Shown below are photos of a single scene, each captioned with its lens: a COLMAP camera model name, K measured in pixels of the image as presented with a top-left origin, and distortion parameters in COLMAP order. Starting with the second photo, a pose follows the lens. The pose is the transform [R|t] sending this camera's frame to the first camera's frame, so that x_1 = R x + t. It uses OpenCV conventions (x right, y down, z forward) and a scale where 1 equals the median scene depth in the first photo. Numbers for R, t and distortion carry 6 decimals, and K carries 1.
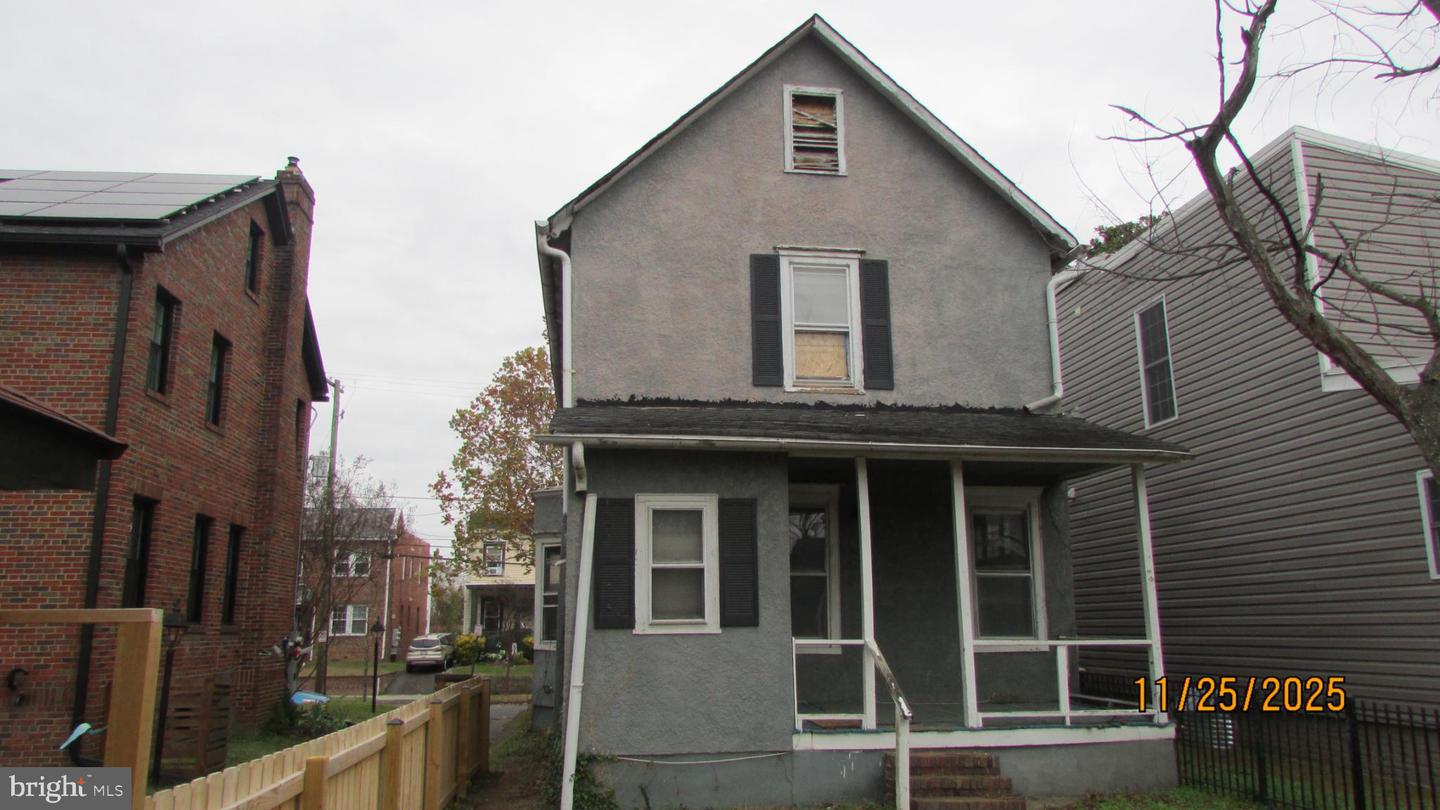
lens RADIAL K [[1035.8, 0, 718.6], [0, 1035.8, 408.4], [0, 0, 1]] dist [-0.008408, 0.006115]
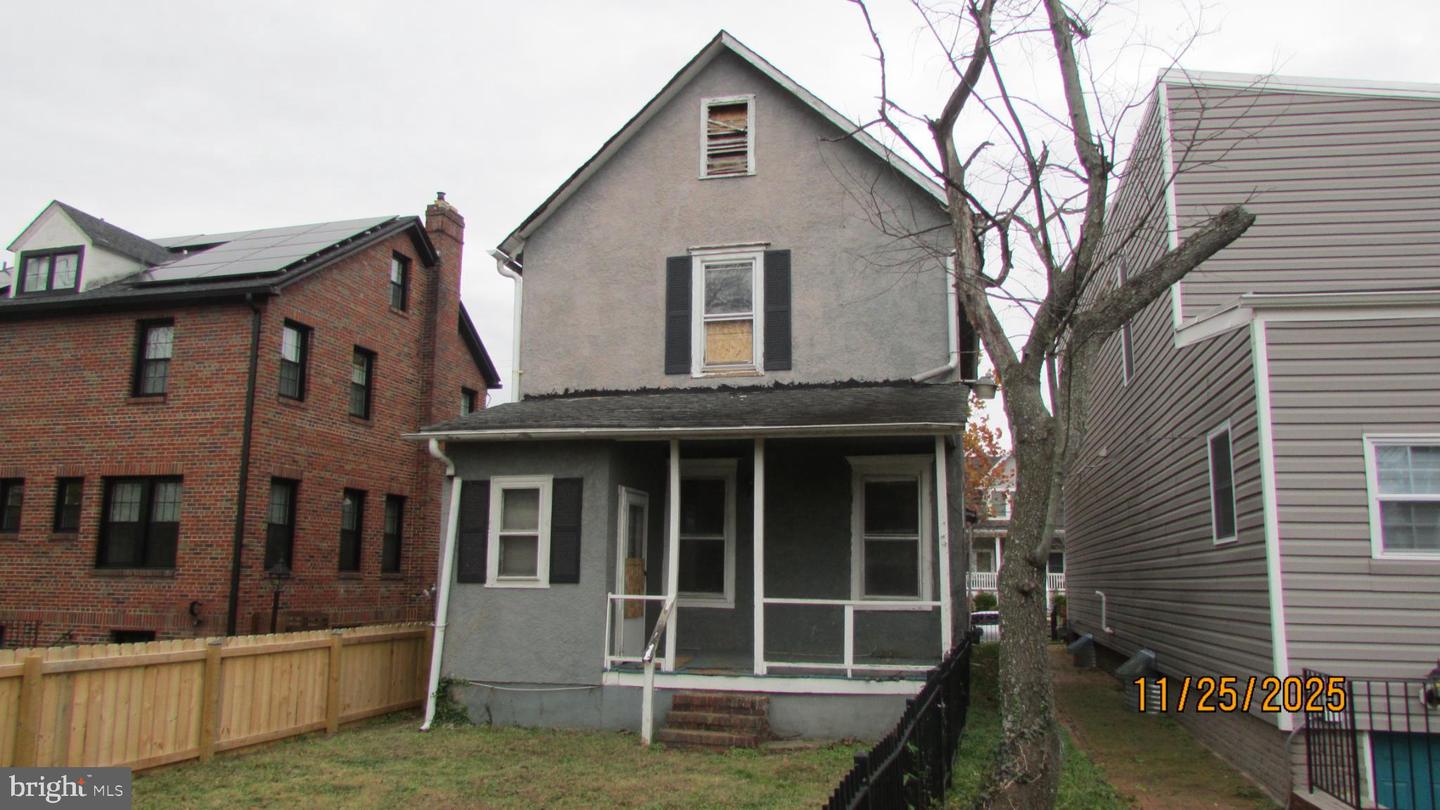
lens RADIAL K [[1037.3, 0, 709.8], [0, 1037.3, 405.2], [0, 0, 1]] dist [-0.014481, -0.006708]
pose [[0.929835, -0.043778, -0.365363, 0.488569], [0.060584, 0.997561, 0.034655, -0.023866], [0.362955, -0.054358, 0.930220, -0.051309]]
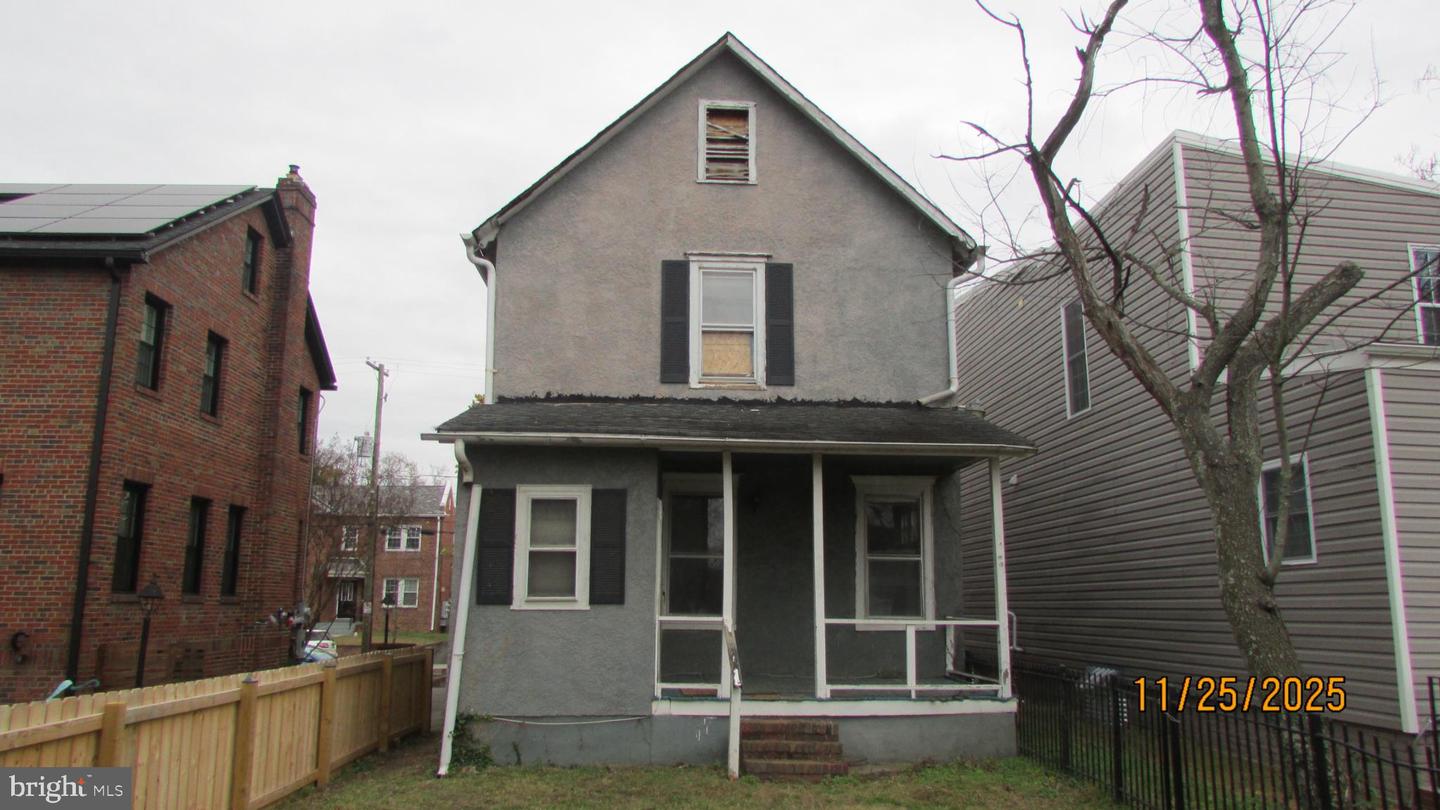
lens RADIAL K [[1035.8, 0, 718.6], [0, 1035.8, 408.4], [0, 0, 1]] dist [-0.008408, 0.006115]
pose [[0.997162, -0.001251, -0.075278, 0.172001], [0.003005, 0.999726, 0.023196, -0.019562], [0.075229, -0.023356, 0.996893, -0.075337]]
